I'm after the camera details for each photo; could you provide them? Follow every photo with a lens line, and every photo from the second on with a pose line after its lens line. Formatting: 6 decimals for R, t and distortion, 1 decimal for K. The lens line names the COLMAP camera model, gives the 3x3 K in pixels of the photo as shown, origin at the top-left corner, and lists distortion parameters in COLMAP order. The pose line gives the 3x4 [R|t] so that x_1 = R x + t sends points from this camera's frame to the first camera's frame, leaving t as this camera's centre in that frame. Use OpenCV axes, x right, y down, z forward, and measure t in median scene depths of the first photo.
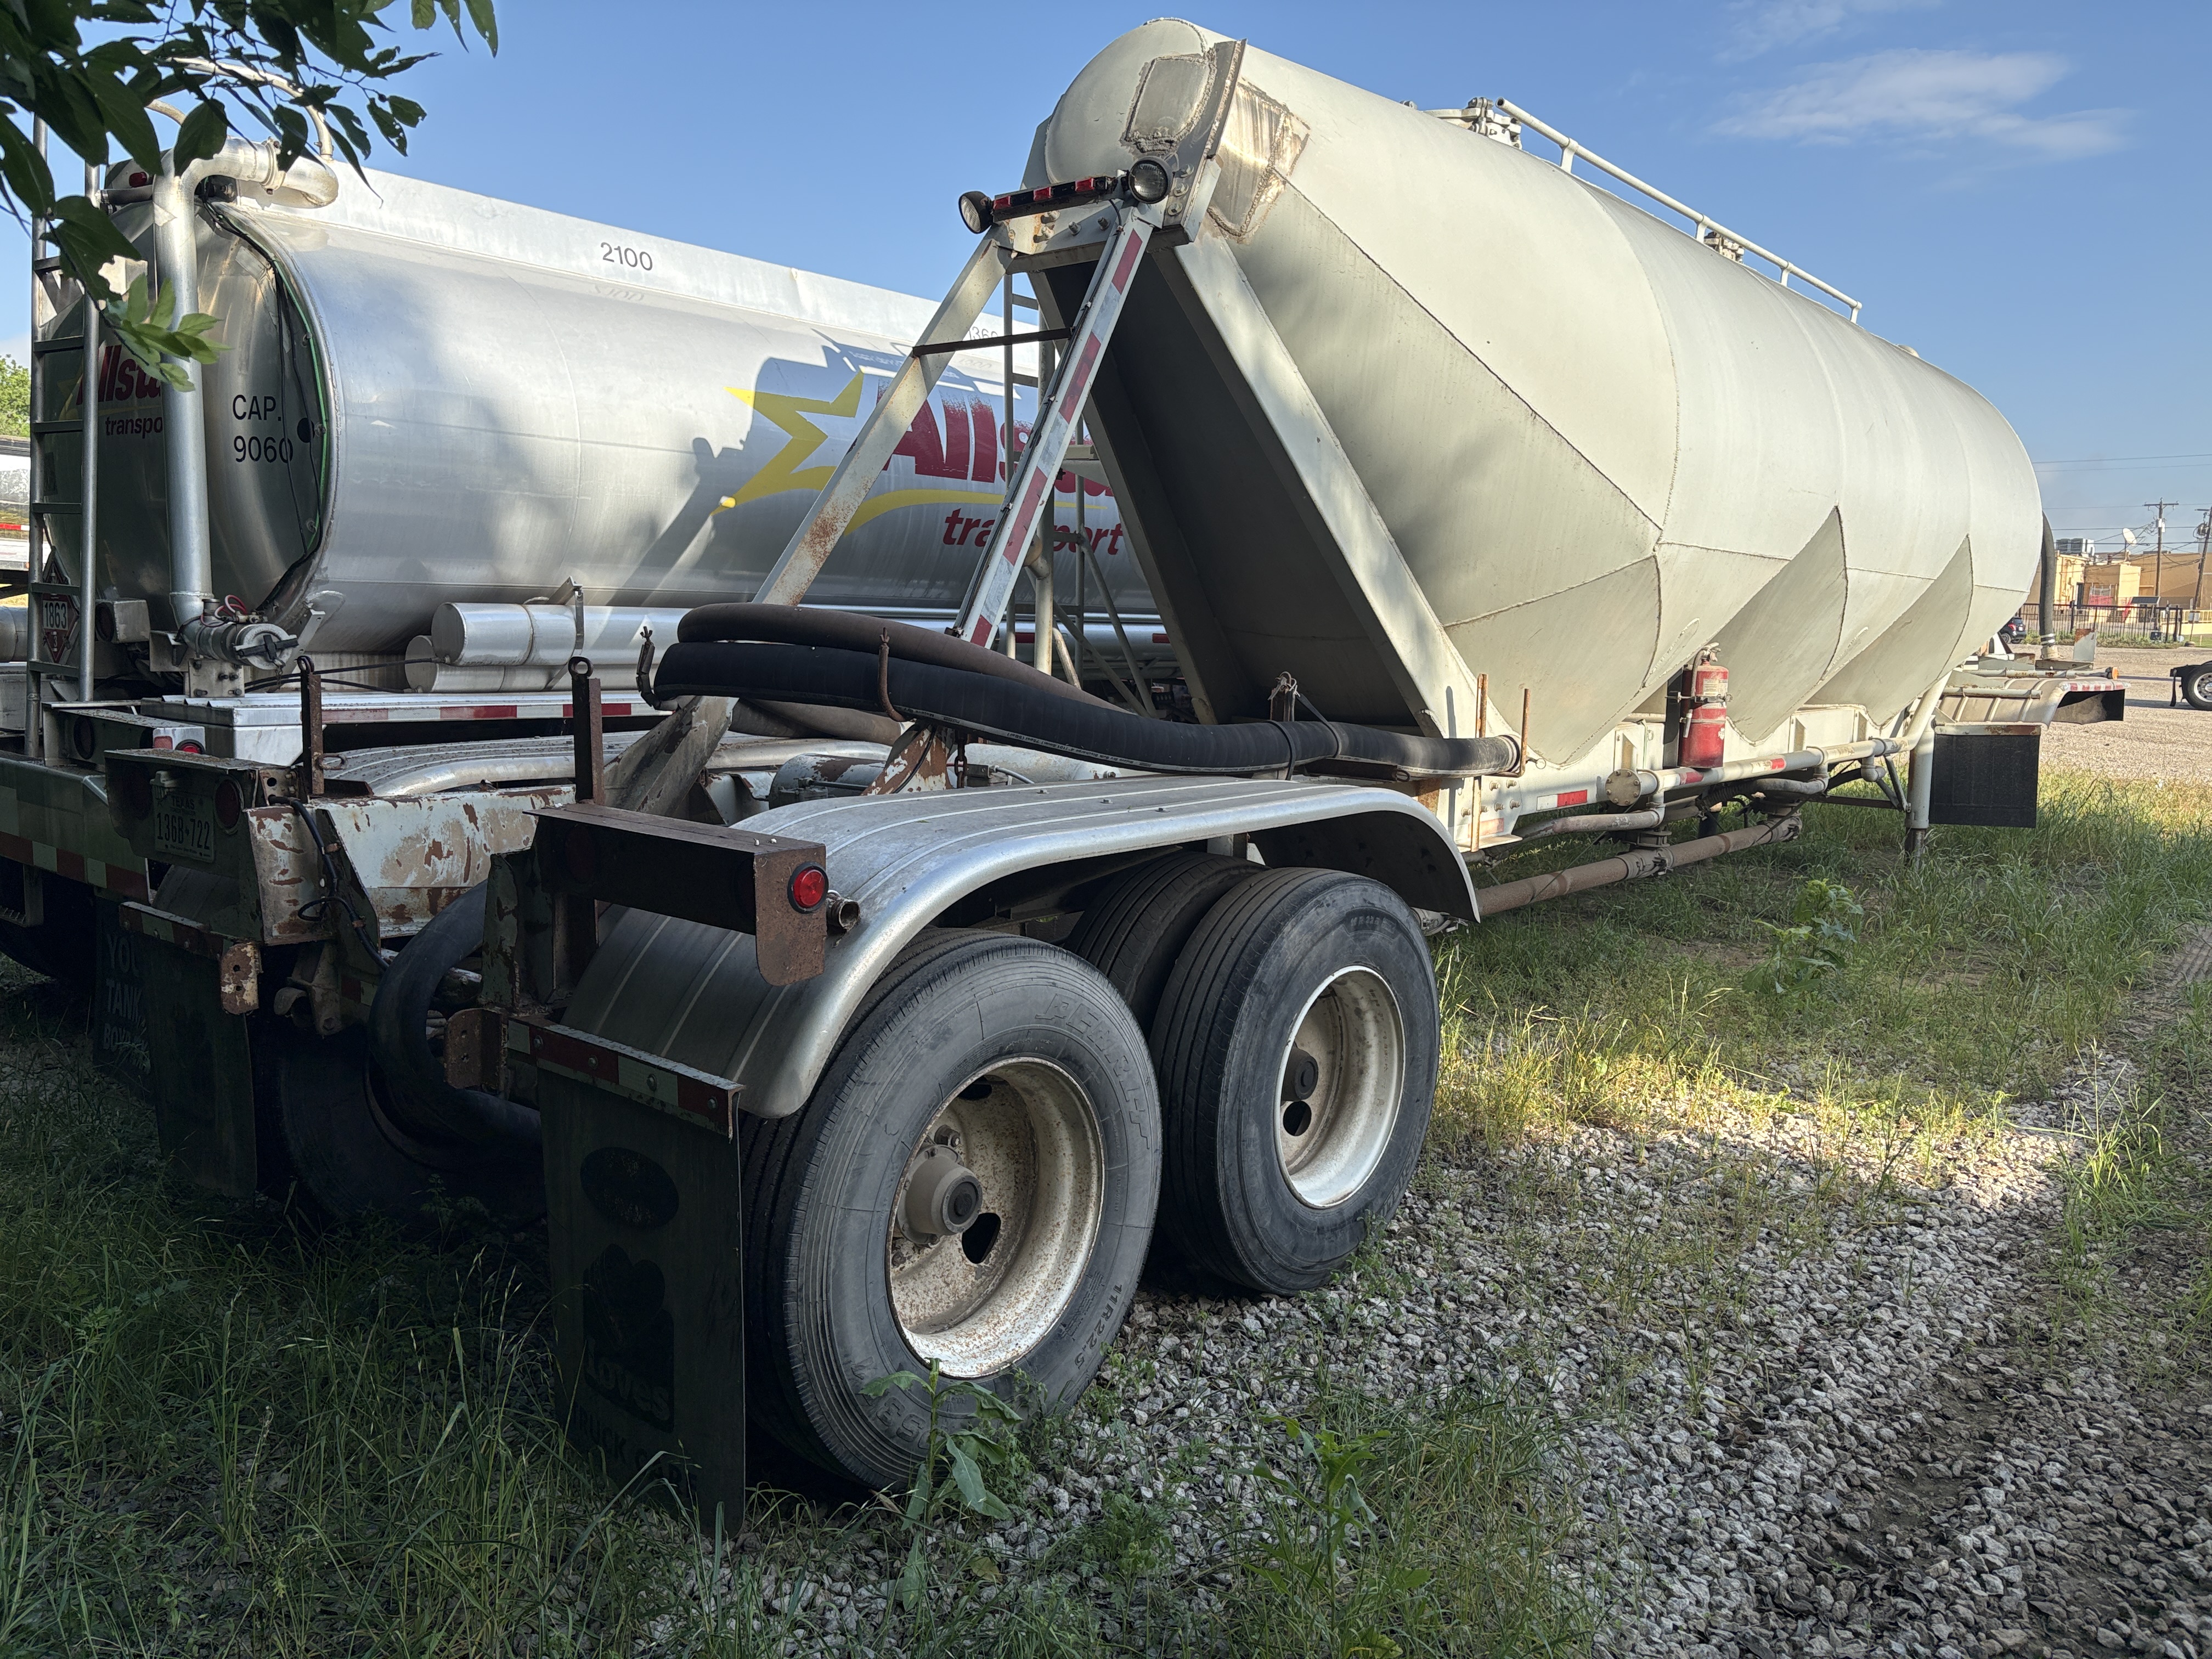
lens RADIAL K [[1661.8, 0, 1107.4], [0, 1661.8, 821.5], [0, 0, 1]] dist [0.047534, -0.041908]
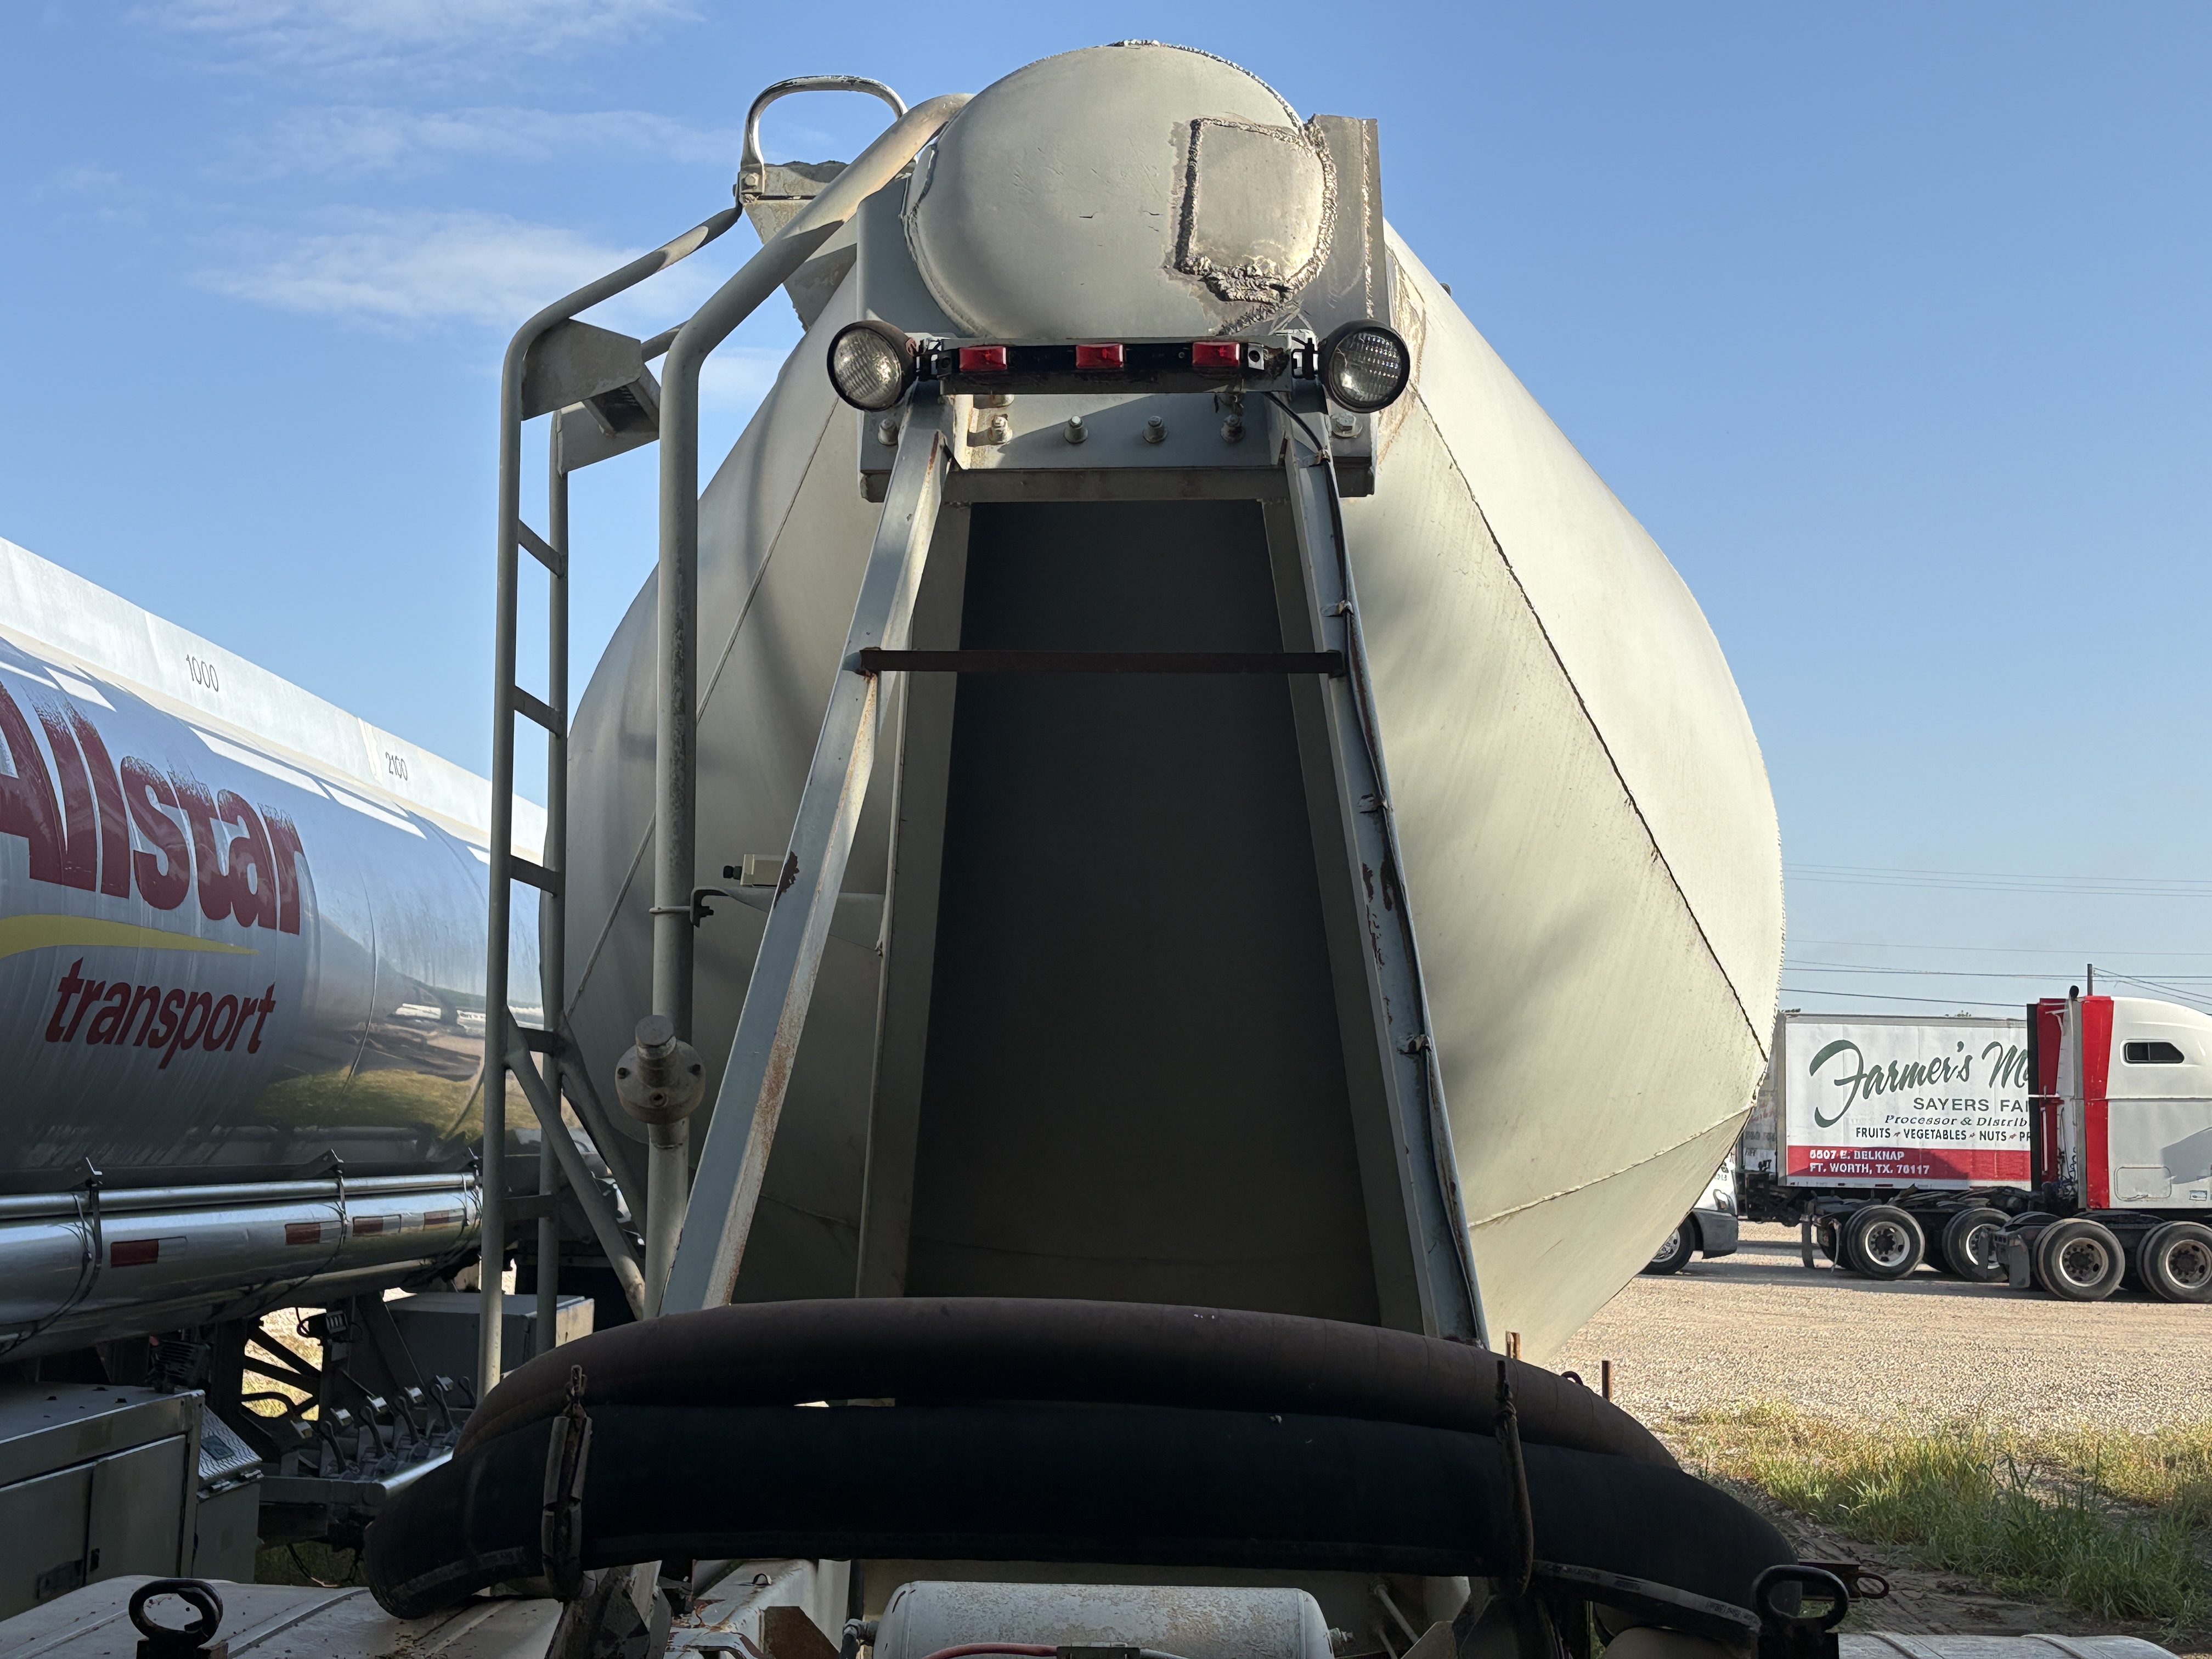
lens RADIAL K [[3047.3, 0, 1121.1], [0, 3047.3, 813.7], [0, 0, 1]] dist [0.076052, 0.000000]
pose [[0.808240, 0.052289, 0.586527, -0.624317], [0.075151, 0.978745, -0.190814, -0.107578], [-0.584038, 0.198301, 0.787131, 0.427327]]
